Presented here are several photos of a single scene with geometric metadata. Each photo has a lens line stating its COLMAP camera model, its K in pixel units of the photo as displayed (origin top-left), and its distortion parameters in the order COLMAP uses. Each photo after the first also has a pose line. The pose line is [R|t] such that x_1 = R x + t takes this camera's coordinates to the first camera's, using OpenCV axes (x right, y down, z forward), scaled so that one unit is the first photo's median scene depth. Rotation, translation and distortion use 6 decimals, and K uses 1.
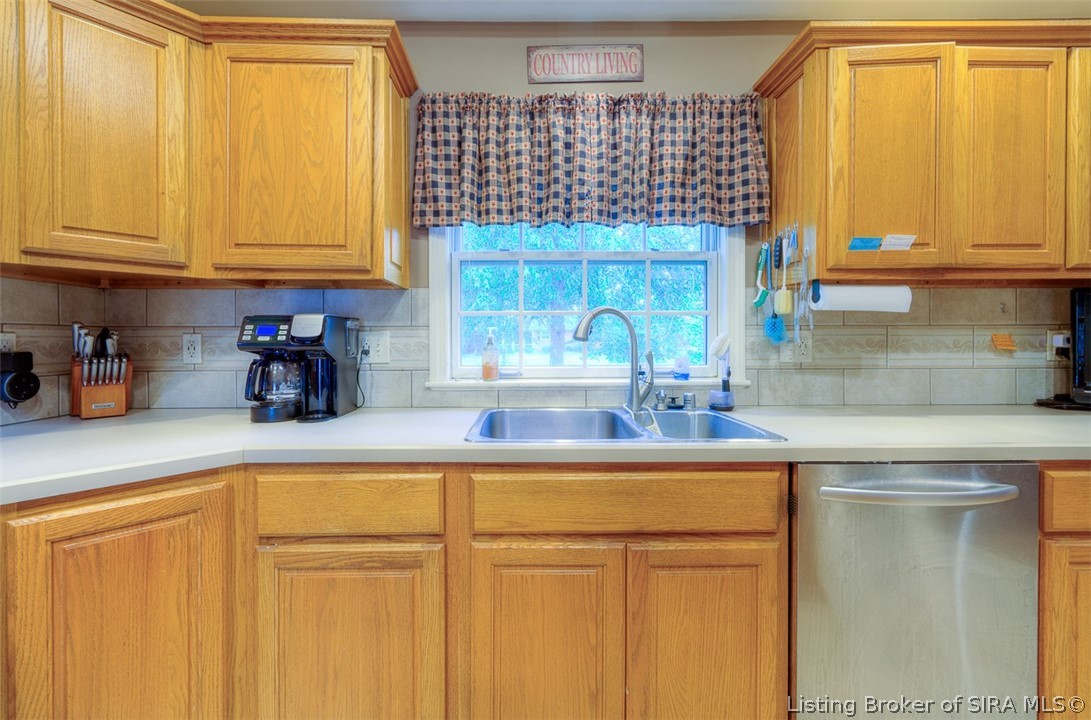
lens RADIAL K [[464.9, 0, 544.6], [0, 464.9, 341.4], [0, 0, 1]] dist [-0.004575, 0.001853]
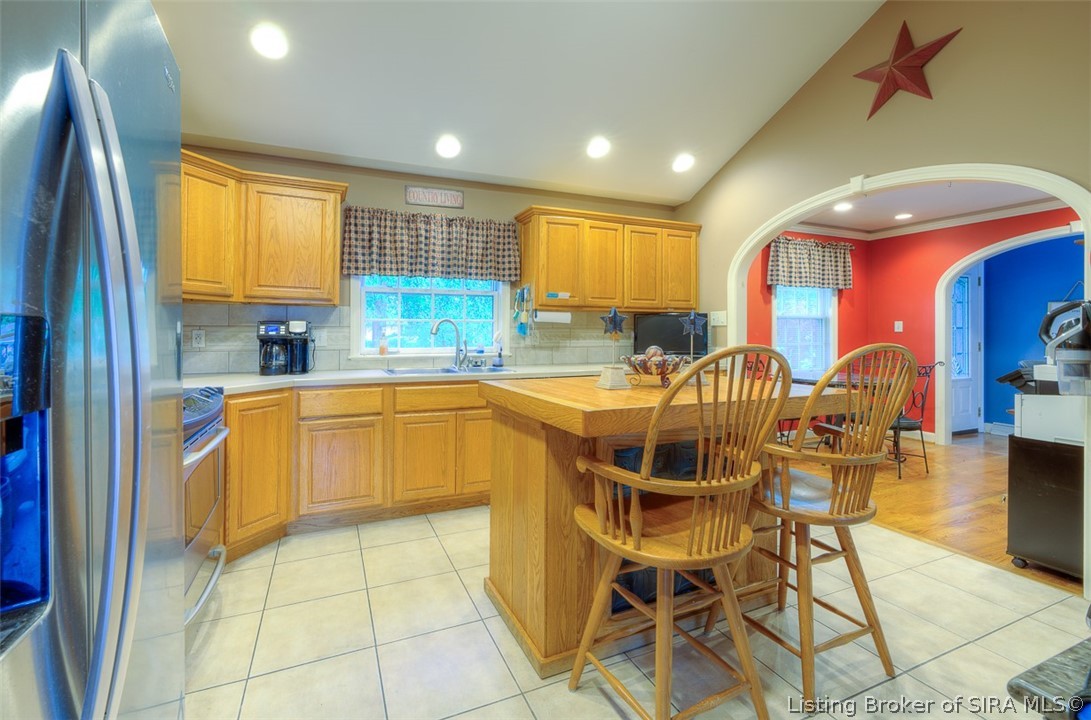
lens RADIAL K [[442.5, 0, 541.3], [0, 442.5, 328.5], [0, 0, 1]] dist [-0.002324, 0.000123]
pose [[0.924914, 0.008106, 0.380089, -0.227329], [-0.001856, 0.999857, -0.016805, 0.004568], [-0.380171, 0.014838, 0.924797, -1.019082]]
